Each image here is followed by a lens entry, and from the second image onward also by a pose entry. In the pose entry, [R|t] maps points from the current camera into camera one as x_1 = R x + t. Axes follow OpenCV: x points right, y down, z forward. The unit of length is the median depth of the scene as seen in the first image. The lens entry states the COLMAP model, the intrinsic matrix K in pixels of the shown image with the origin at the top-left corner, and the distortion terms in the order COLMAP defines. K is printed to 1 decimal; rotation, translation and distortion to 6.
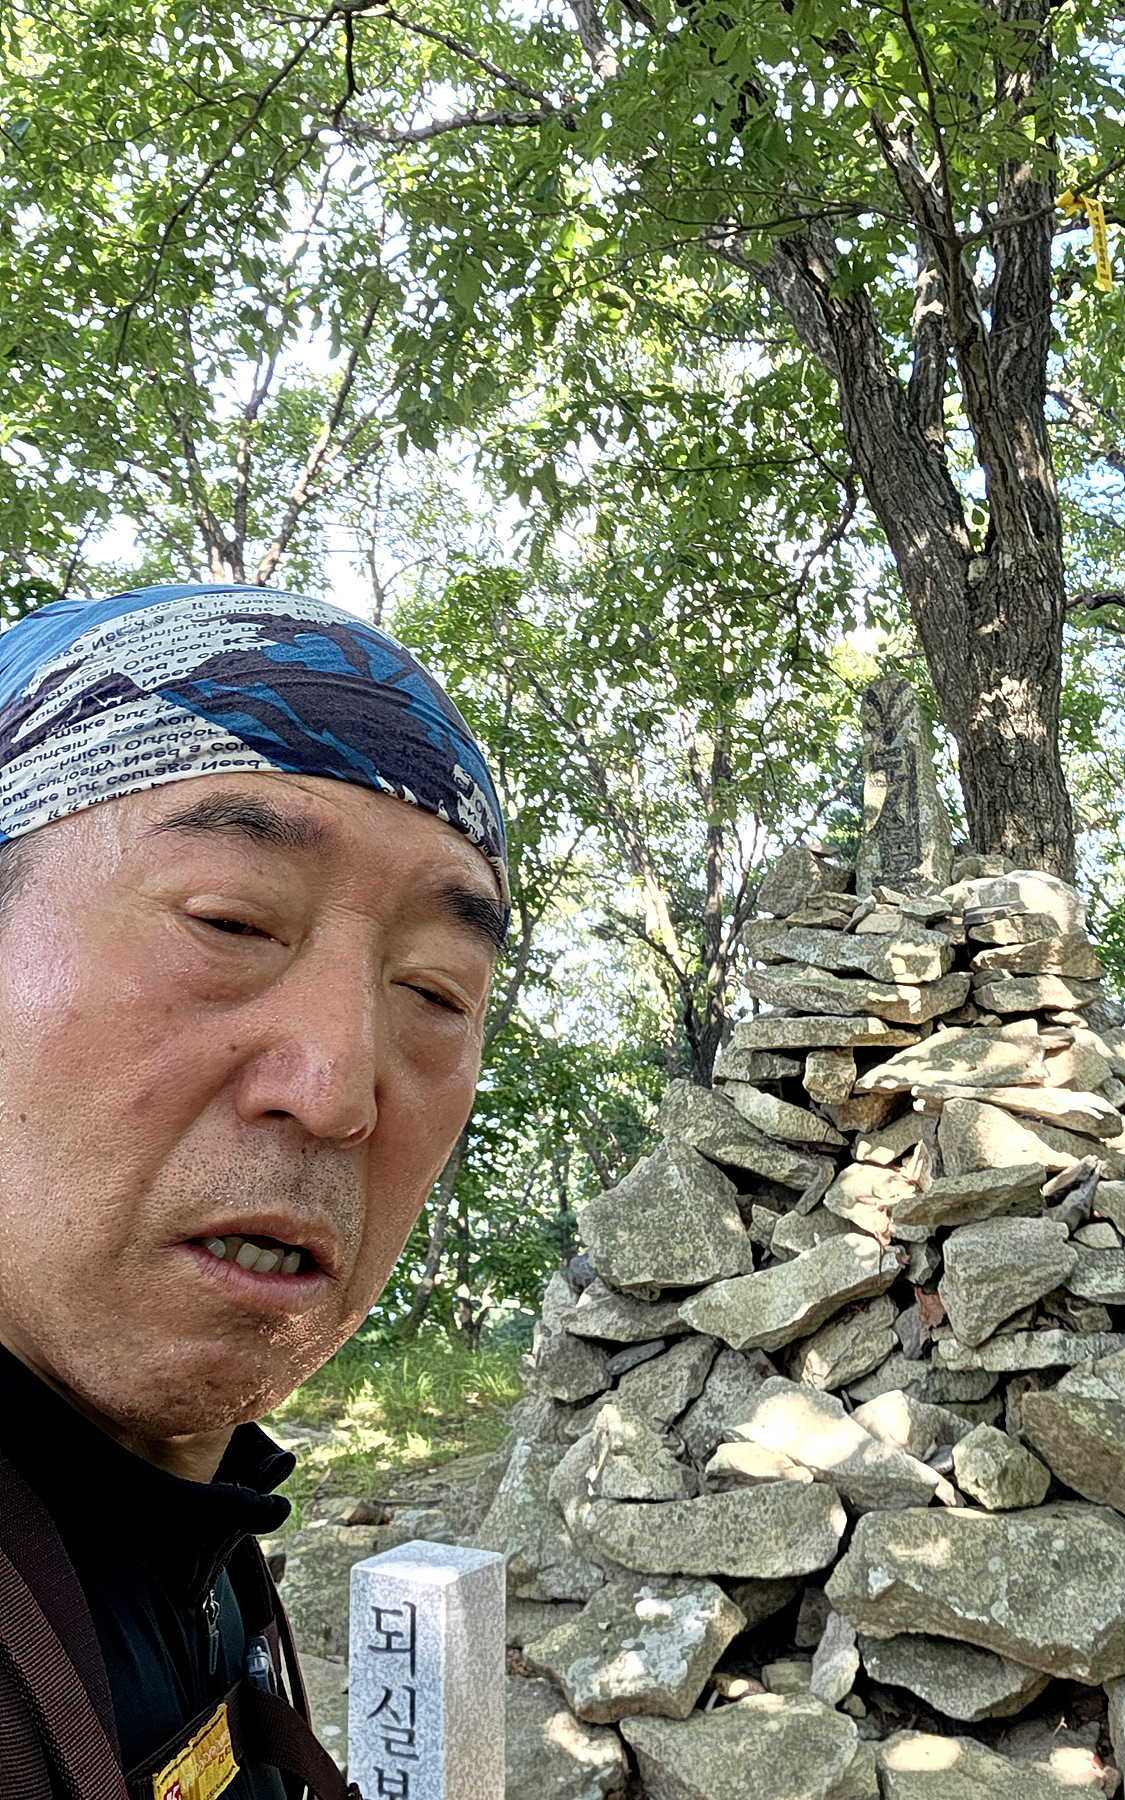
lens RADIAL K [[1790.9, 0, 560.9], [0, 1790.9, 869.3], [0, 0, 1]] dist [0.134502, -0.310662]
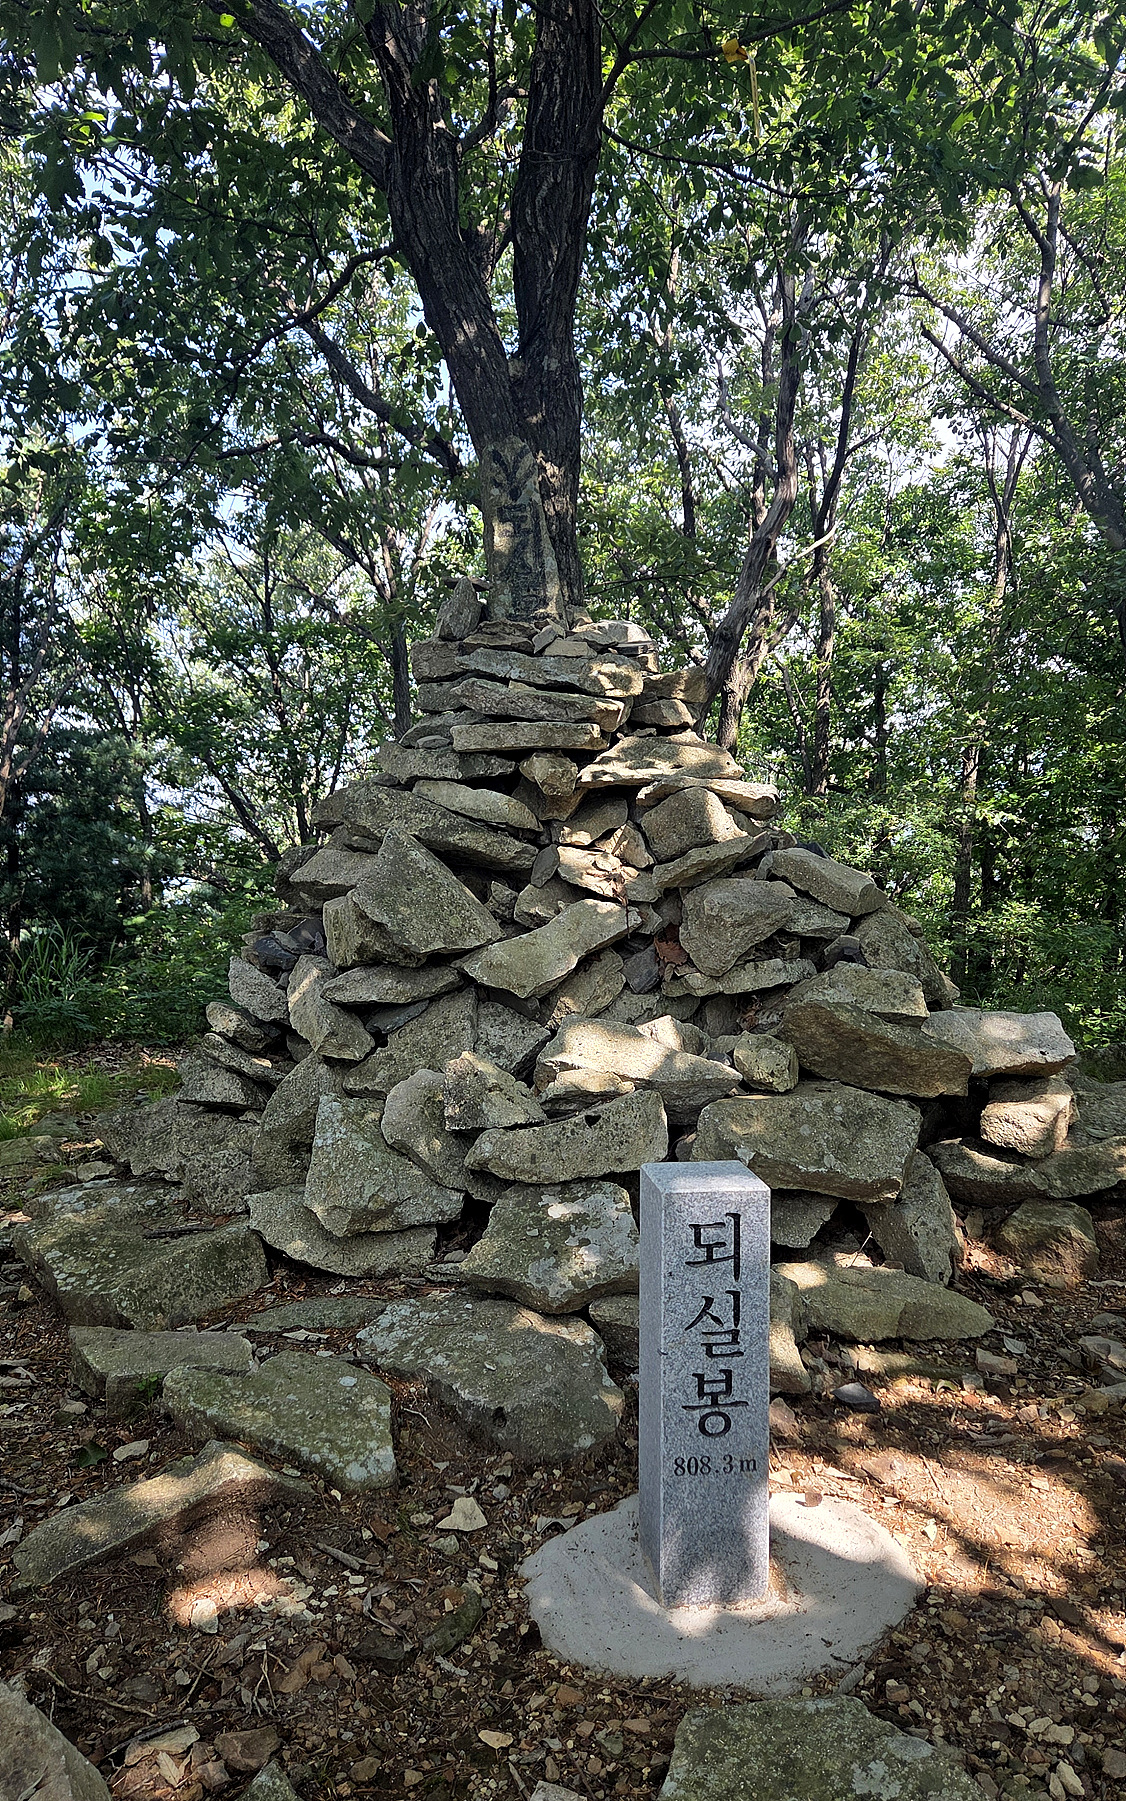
lens RADIAL K [[1327.5, 0, 580.2], [0, 1327.5, 890.0], [0, 0, 1]] dist [0.091793, -0.092051]
pose [[0.793003, -0.025626, 0.608678, -0.414375], [-0.064987, 0.989856, 0.126341, 0.089230], [-0.605742, -0.139746, 0.783293, 0.327706]]
